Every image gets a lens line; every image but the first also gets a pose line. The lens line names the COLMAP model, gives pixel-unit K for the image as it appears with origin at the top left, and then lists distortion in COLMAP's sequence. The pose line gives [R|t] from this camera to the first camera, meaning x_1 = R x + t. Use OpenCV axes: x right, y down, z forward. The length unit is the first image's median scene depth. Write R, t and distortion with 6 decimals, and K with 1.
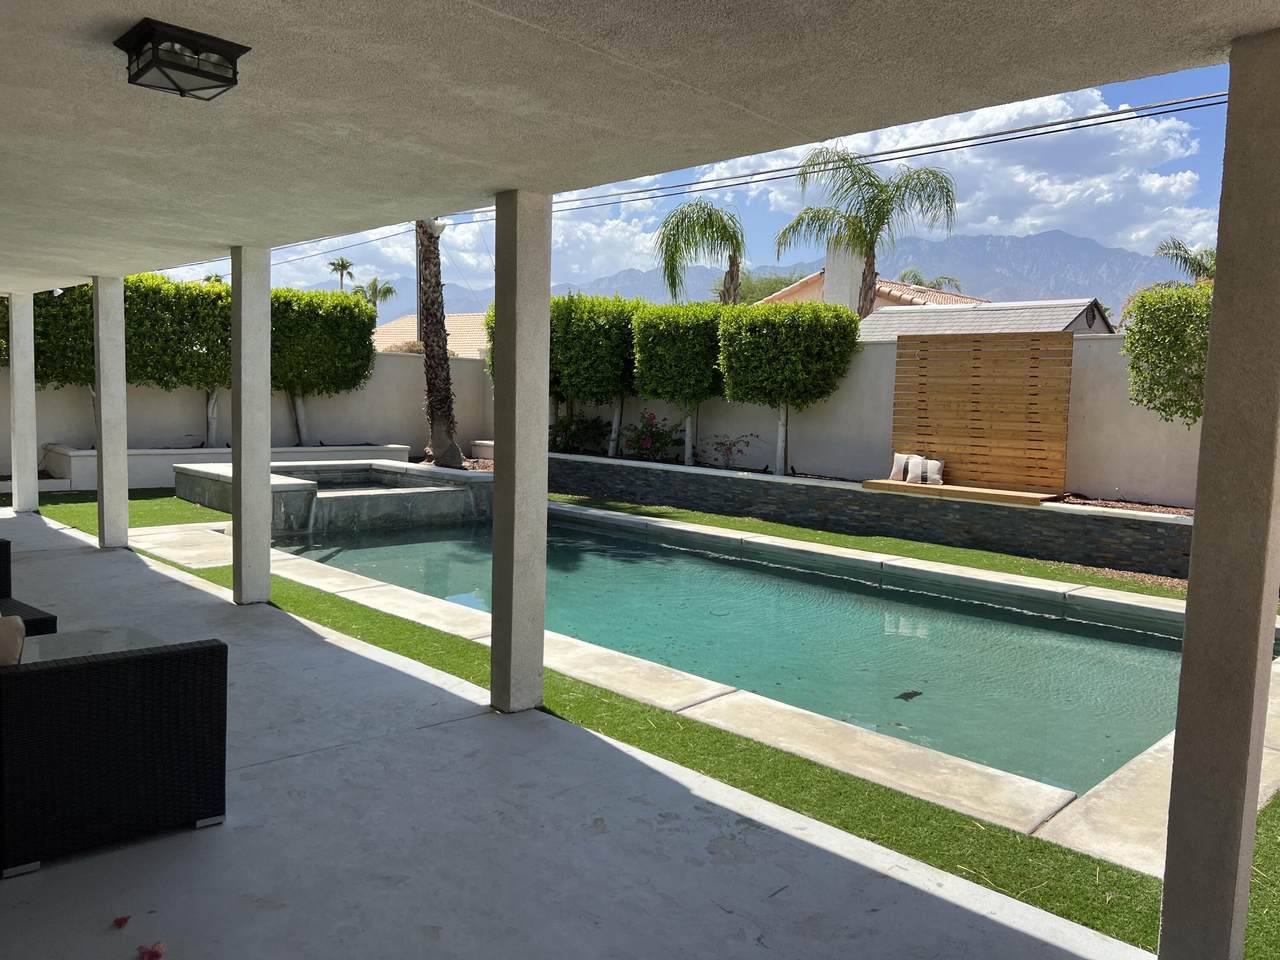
lens RADIAL K [[973.7, 0, 640.0], [0, 973.7, 480.0], [0, 0, 1]] dist [0.001584, -0.001502]
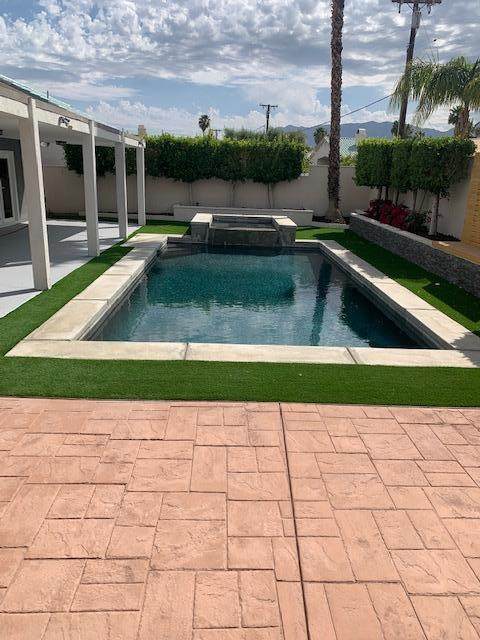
lens RADIAL K [[492.1, 0, 247.1], [0, 492.1, 321.4], [0, 0, 1]] dist [0.016063, -0.005450]
pose [[0.739649, 0.194029, -0.644416, 0.483887], [-0.073818, 0.975151, 0.208884, -0.016021], [0.668932, -0.106931, 0.735592, 0.087899]]
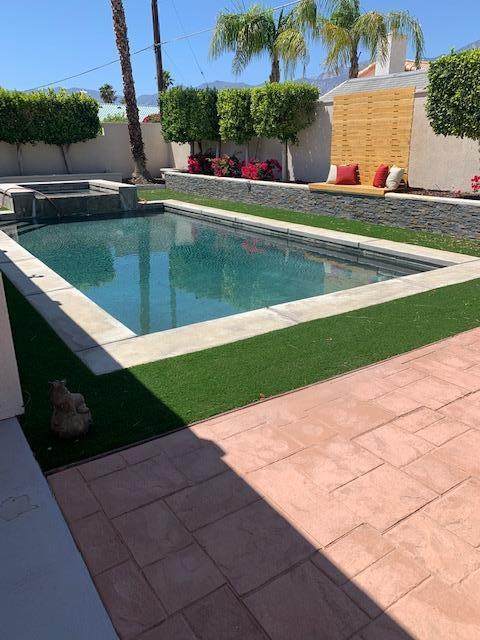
lens RADIAL K [[492.1, 0, 247.1], [0, 492.1, 321.4], [0, 0, 1]] dist [0.016063, -0.005450]
pose [[0.981919, 0.025363, -0.187597, 0.247359], [0.023487, 0.967005, 0.253672, 0.011274], [0.187841, -0.253492, 0.948925, 0.023572]]
